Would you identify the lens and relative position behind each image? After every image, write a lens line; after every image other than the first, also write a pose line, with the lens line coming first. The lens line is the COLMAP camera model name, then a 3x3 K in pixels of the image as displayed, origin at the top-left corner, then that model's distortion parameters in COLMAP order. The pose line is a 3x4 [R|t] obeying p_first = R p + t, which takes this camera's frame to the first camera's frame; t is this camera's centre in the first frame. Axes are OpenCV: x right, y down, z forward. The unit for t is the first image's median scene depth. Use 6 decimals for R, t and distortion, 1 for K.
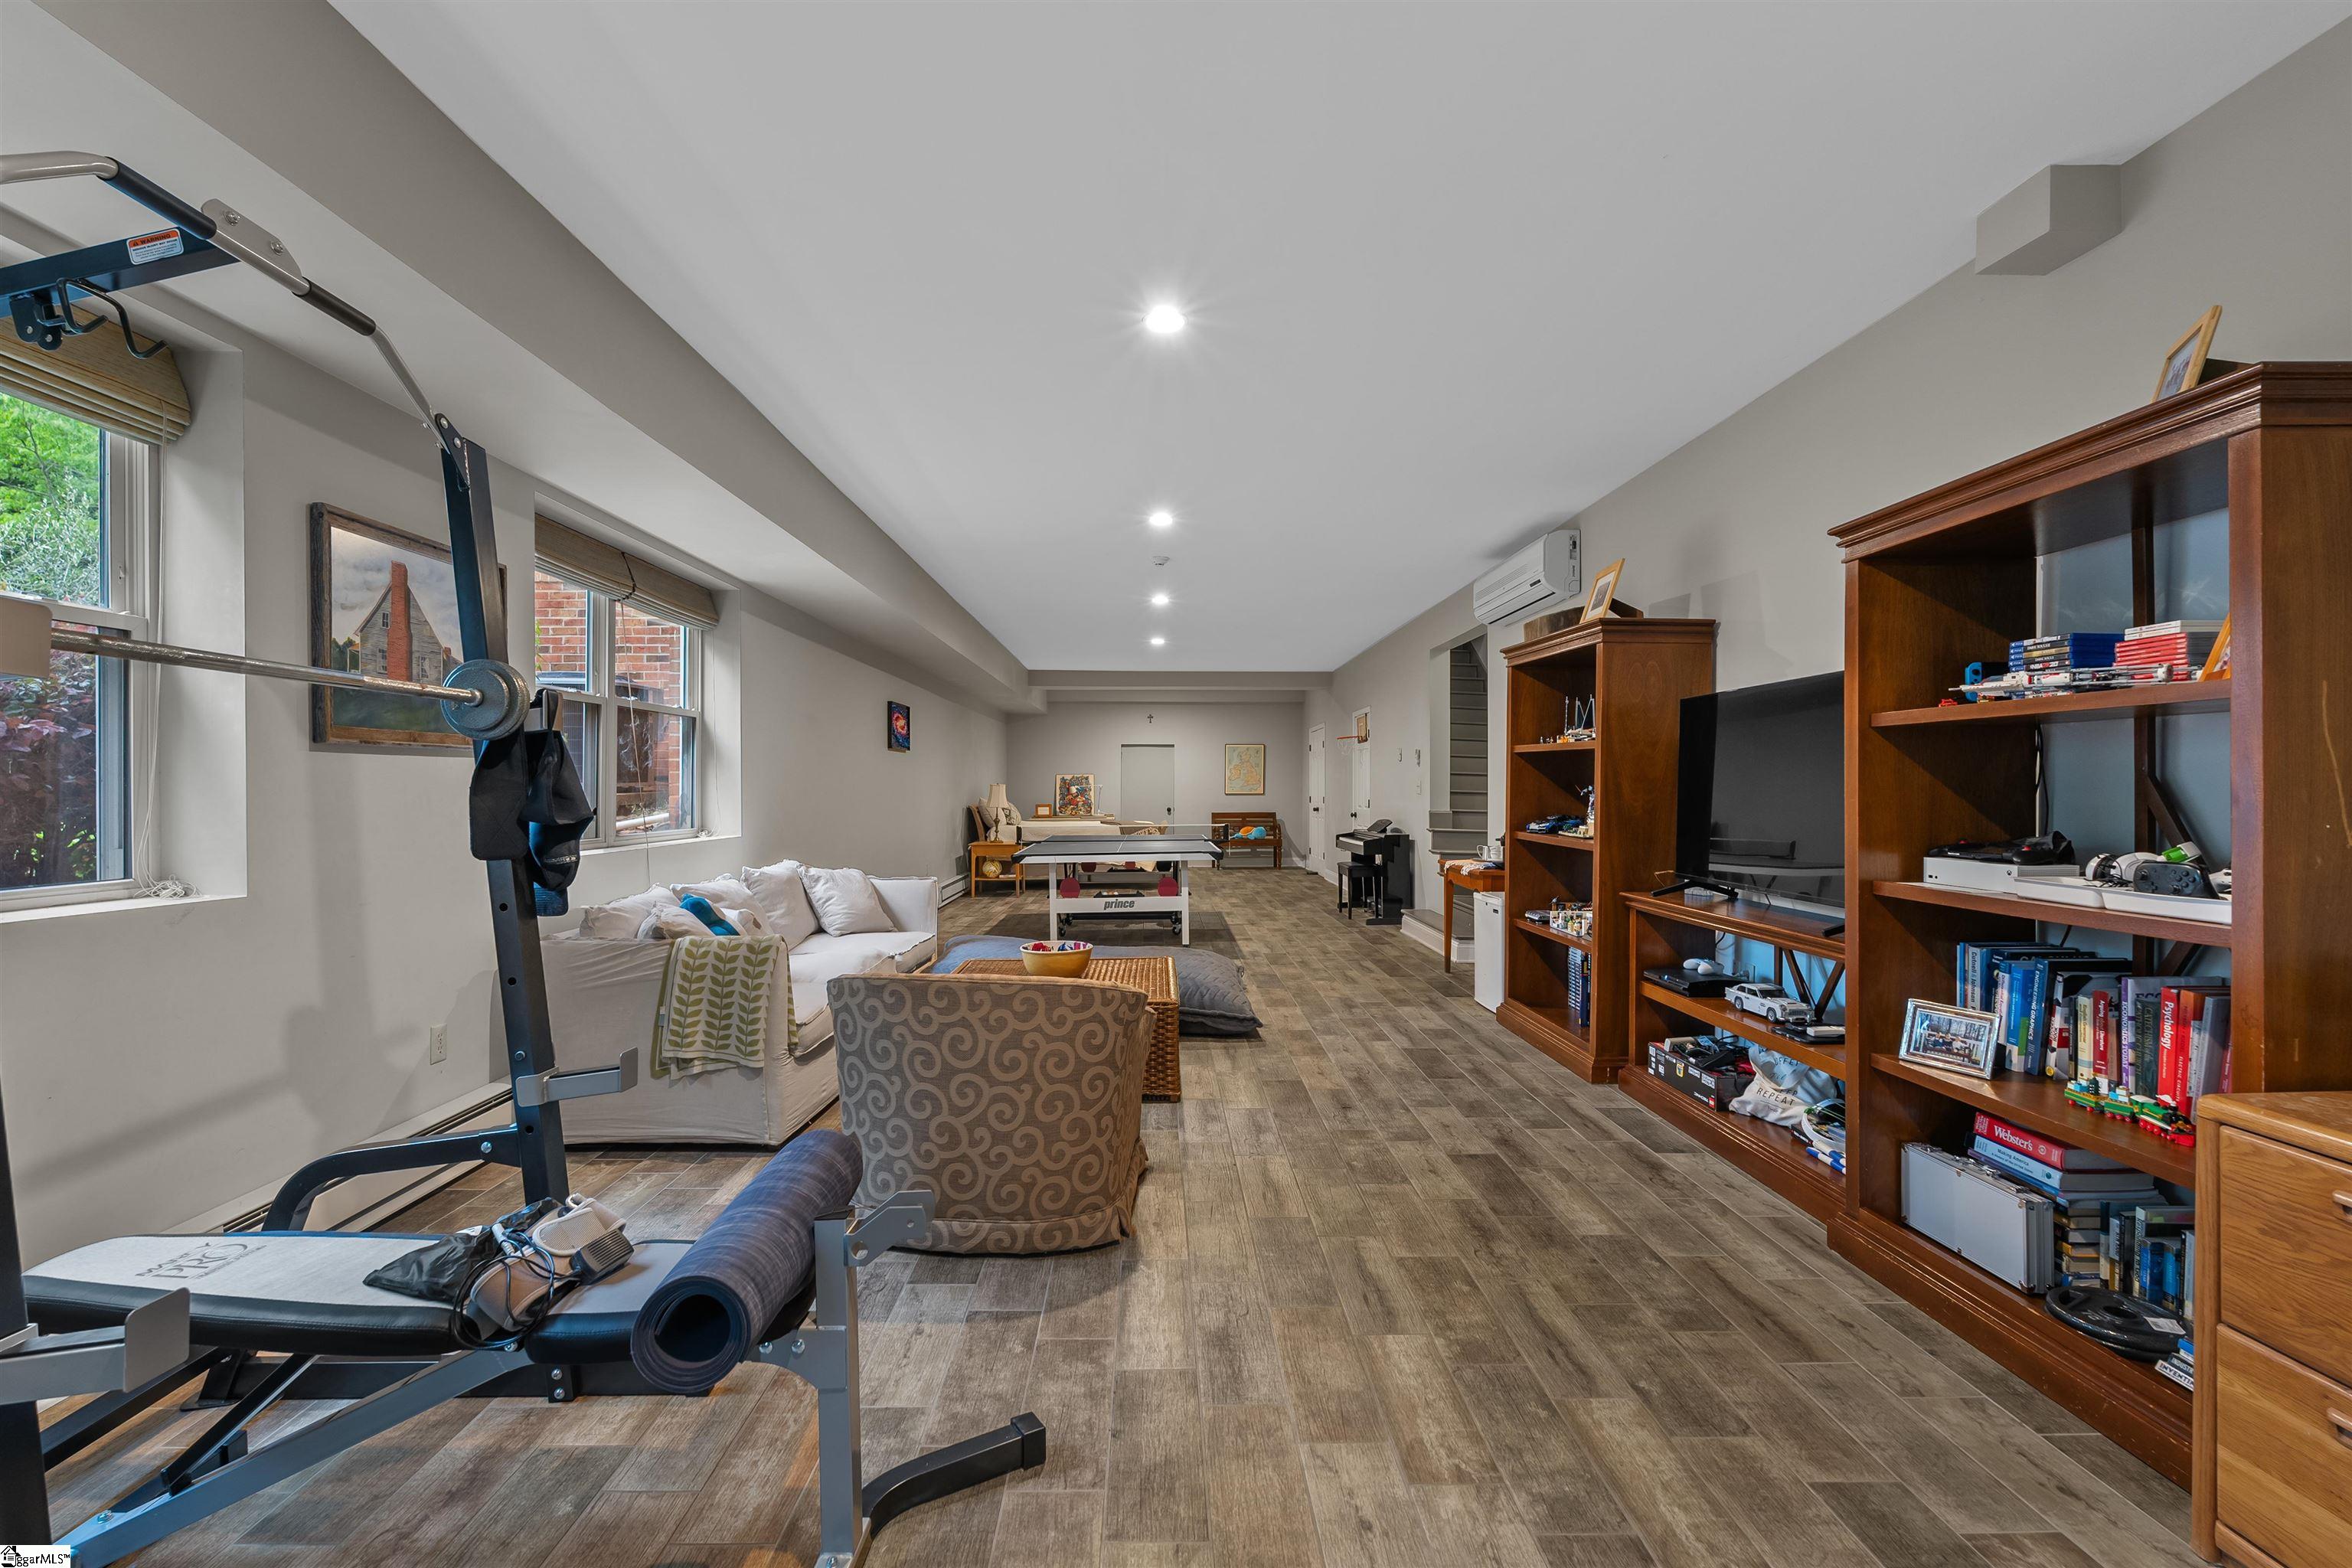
lens RADIAL K [[1040.9, 0, 1171.4], [0, 1040.9, 791.5], [0, 0, 1]] dist [-0.007544, -0.000582]
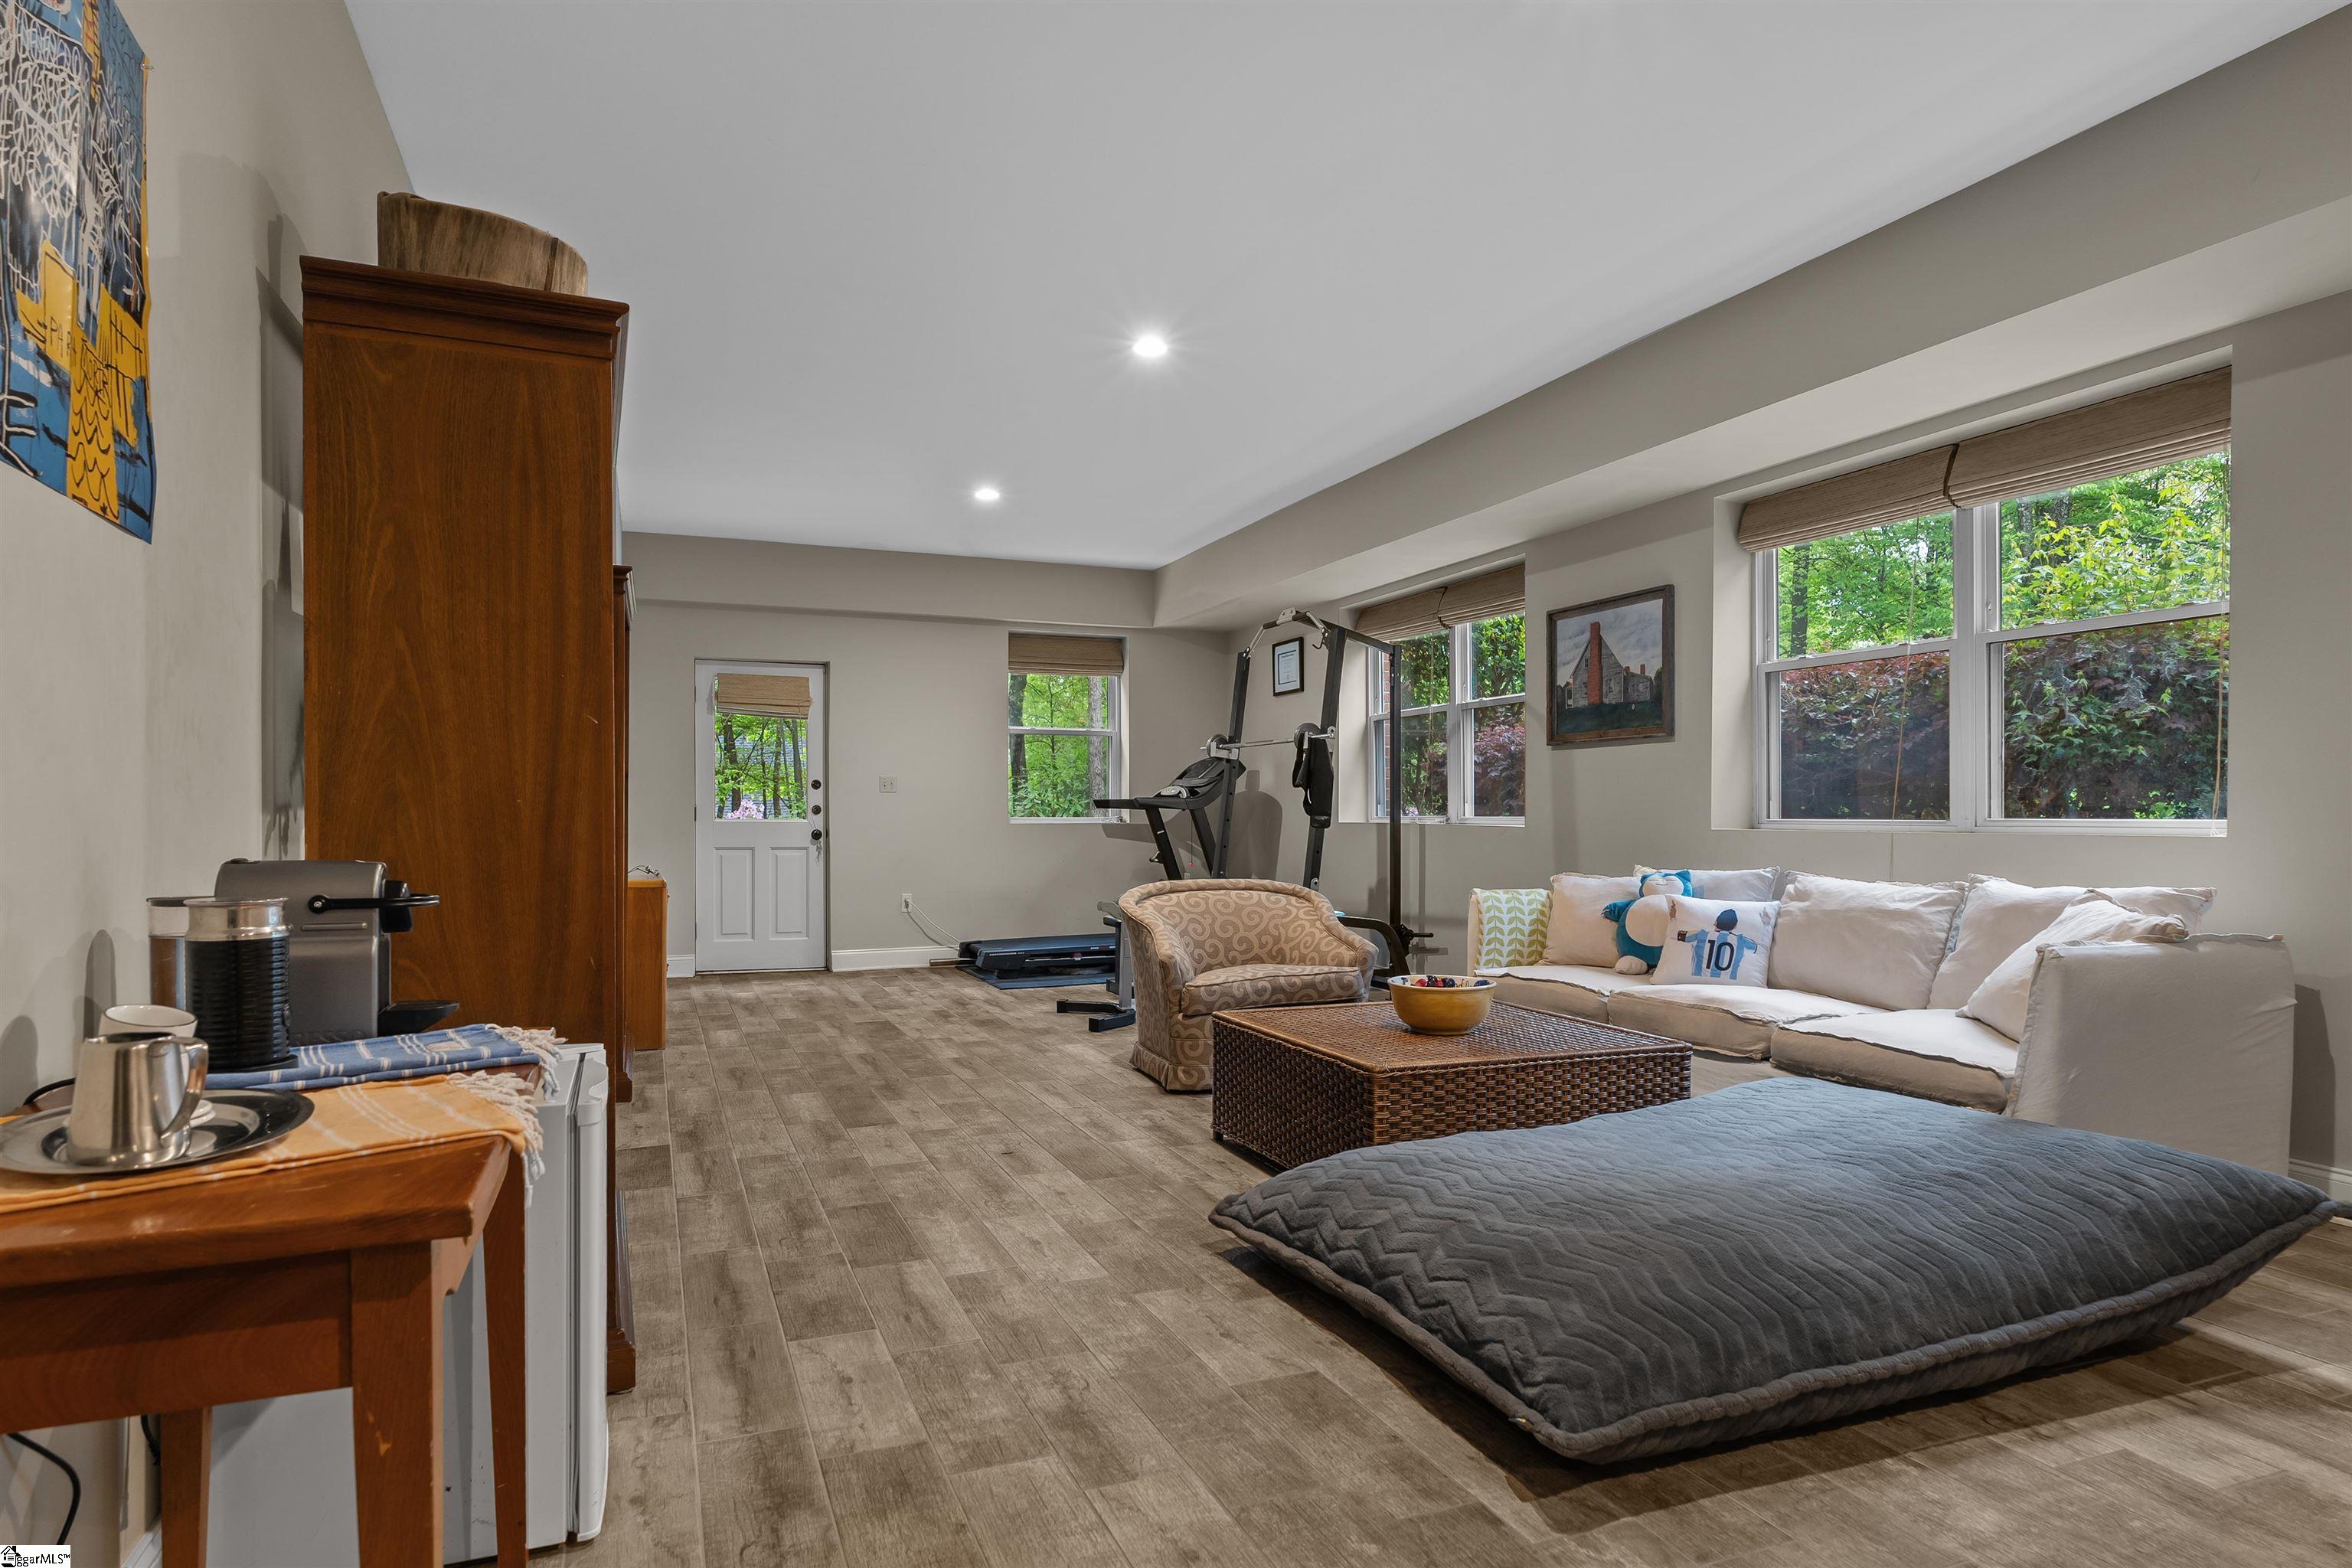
lens RADIAL K [[1346.8, 0, 1177.4], [0, 1346.8, 799.4], [0, 0, 1]] dist [0.000341, 0.000019]
pose [[-0.935434, -0.002157, -0.353495, 0.466248], [-0.001227, 0.999995, -0.002855, 0.041763], [0.353499, -0.002237, -0.935432, 2.276298]]
